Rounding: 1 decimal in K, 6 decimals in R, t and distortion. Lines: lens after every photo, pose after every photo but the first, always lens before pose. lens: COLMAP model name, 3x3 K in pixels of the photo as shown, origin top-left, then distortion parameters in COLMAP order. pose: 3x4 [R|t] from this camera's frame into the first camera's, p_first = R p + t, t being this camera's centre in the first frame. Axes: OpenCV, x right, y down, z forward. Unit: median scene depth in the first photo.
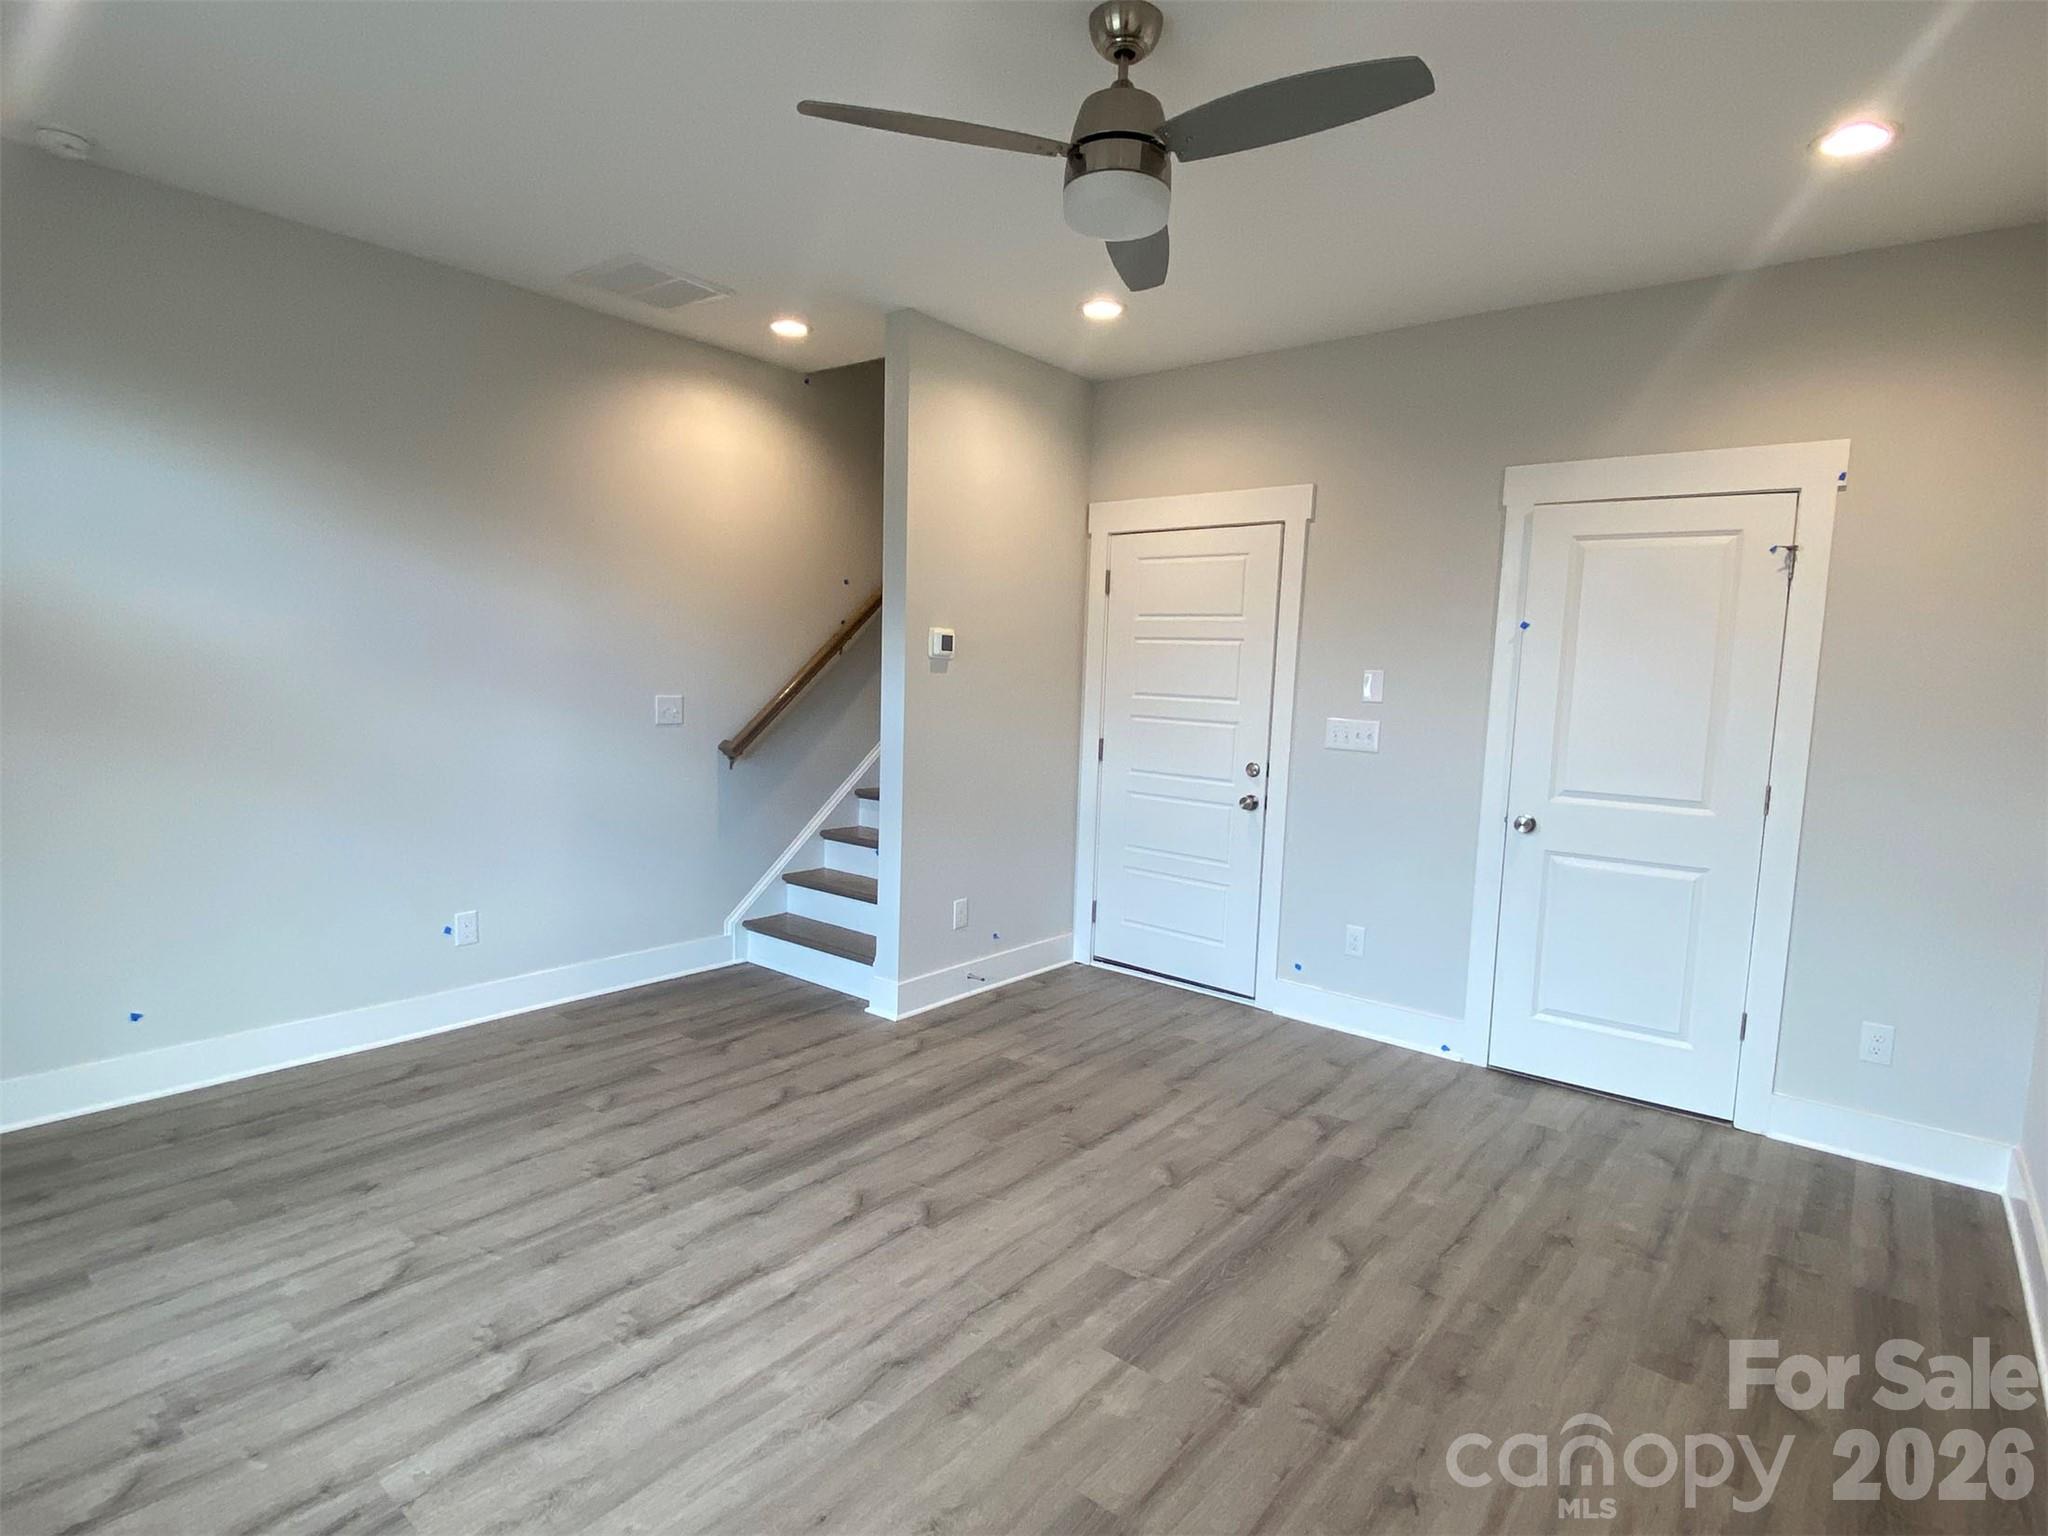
lens RADIAL K [[1058.6, 0, 1021.2], [0, 1058.6, 773.7], [0, 0, 1]] dist [0.017025, -0.015442]
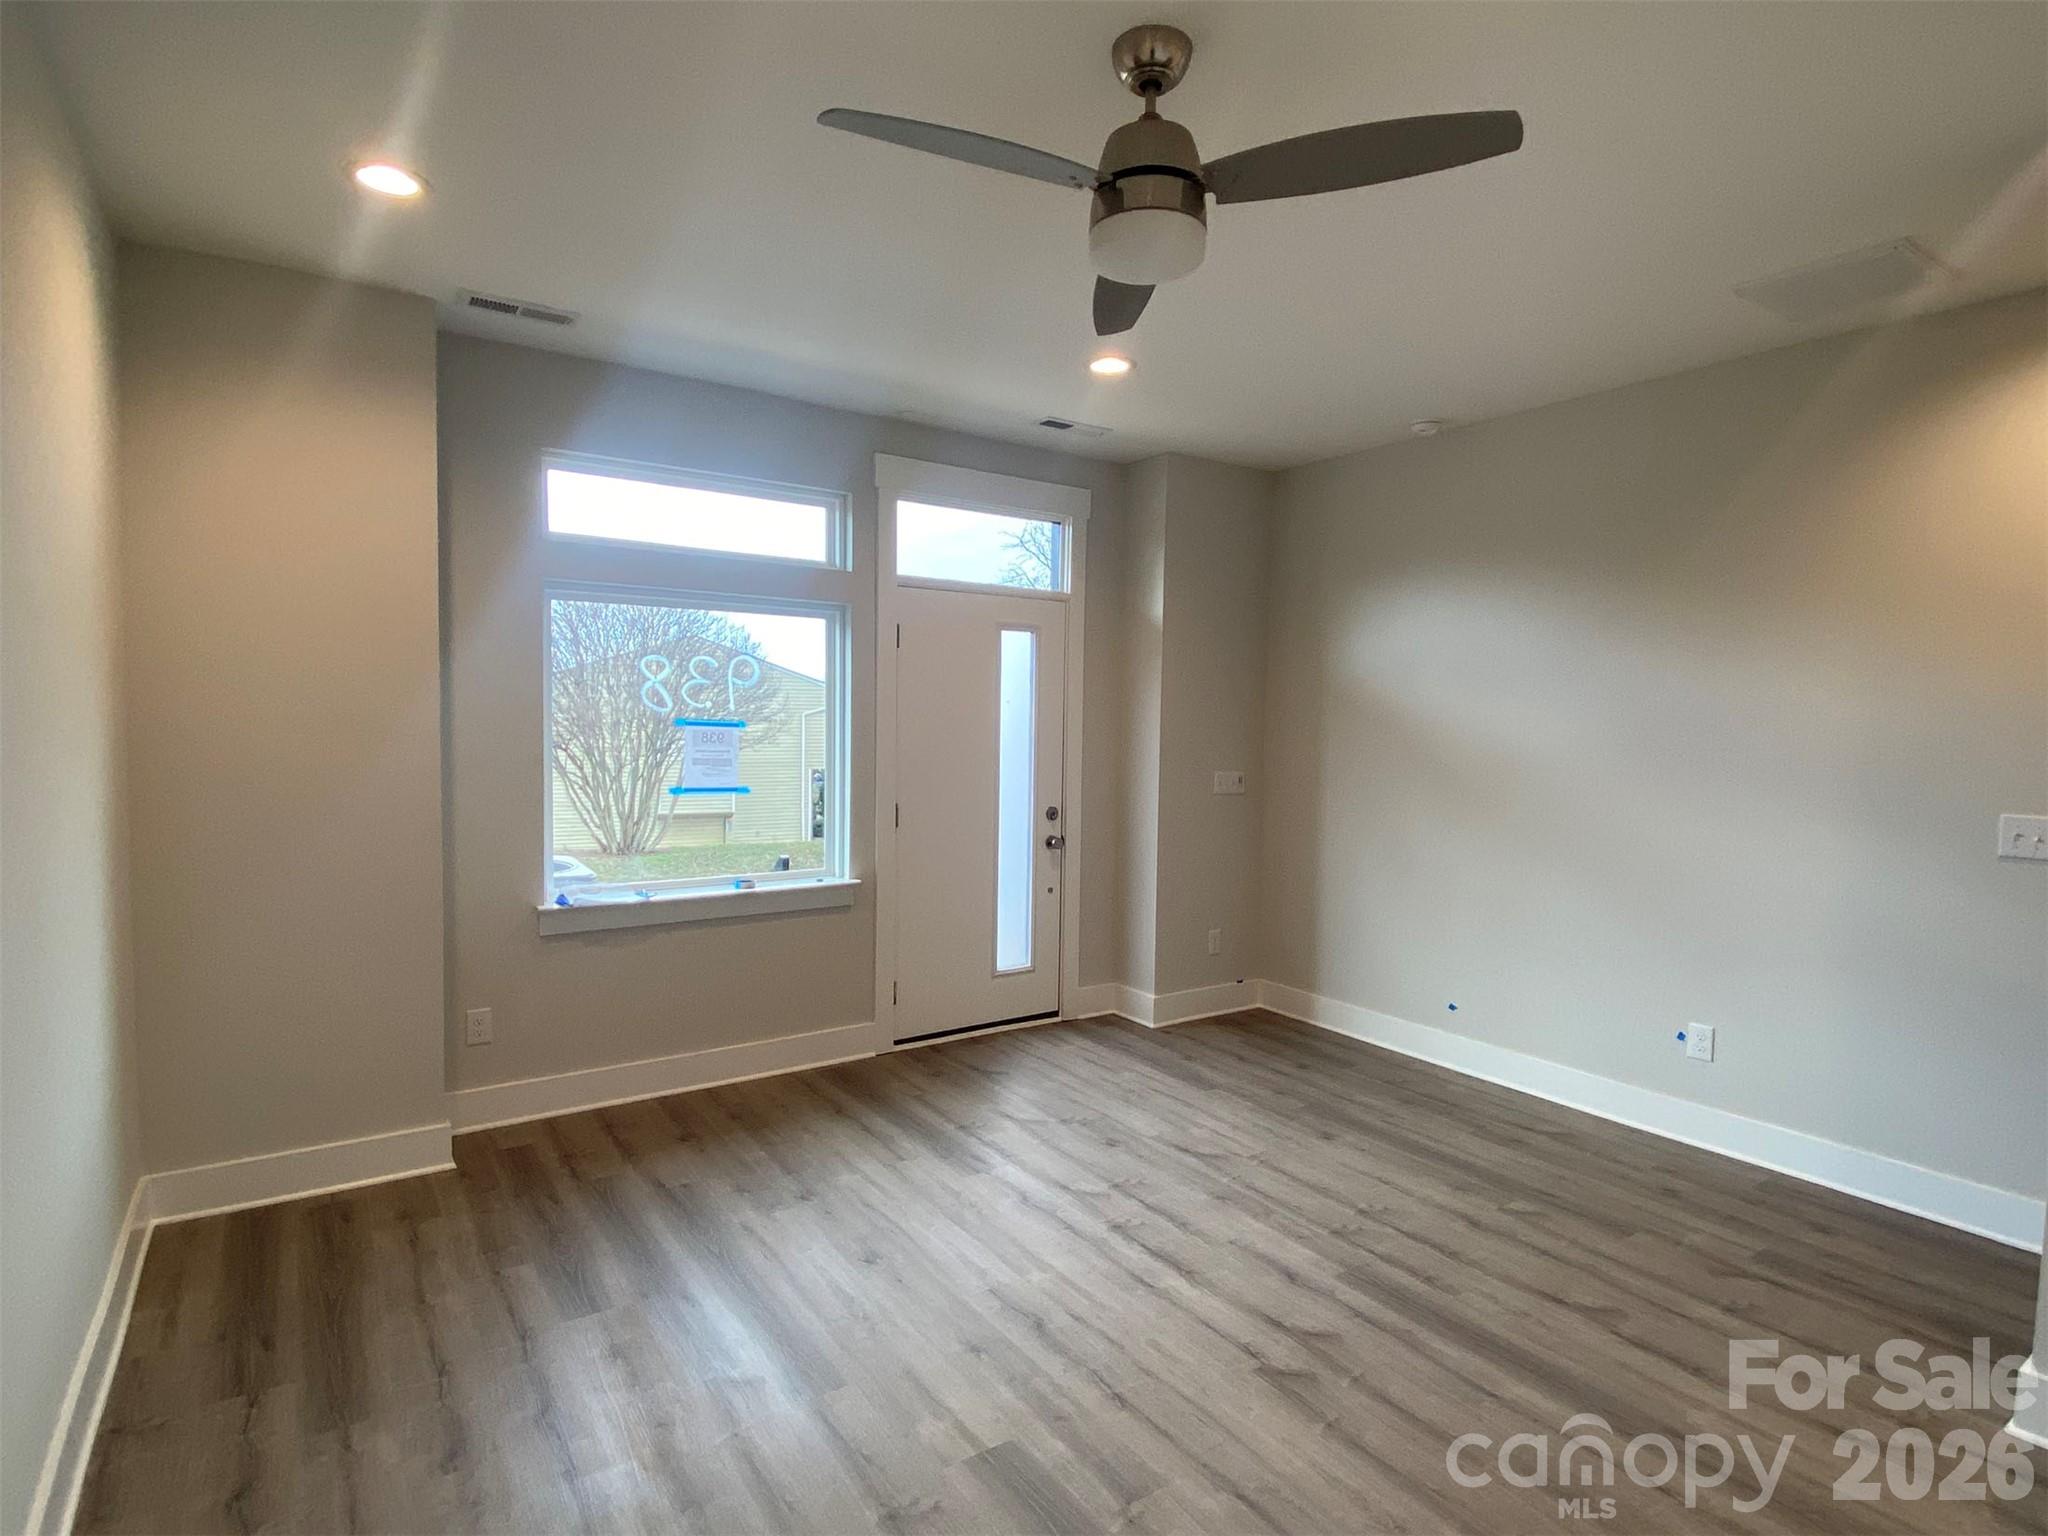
lens RADIAL K [[1058.6, 0, 1024.2], [0, 1058.6, 770.1], [0, 0, 1]] dist [0.017025, -0.015442]
pose [[-0.293932, 0.004272, -0.955817, 0.757450], [-0.122714, 0.991546, 0.042169, -0.081173], [0.947916, 0.129687, -0.290923, 0.924645]]
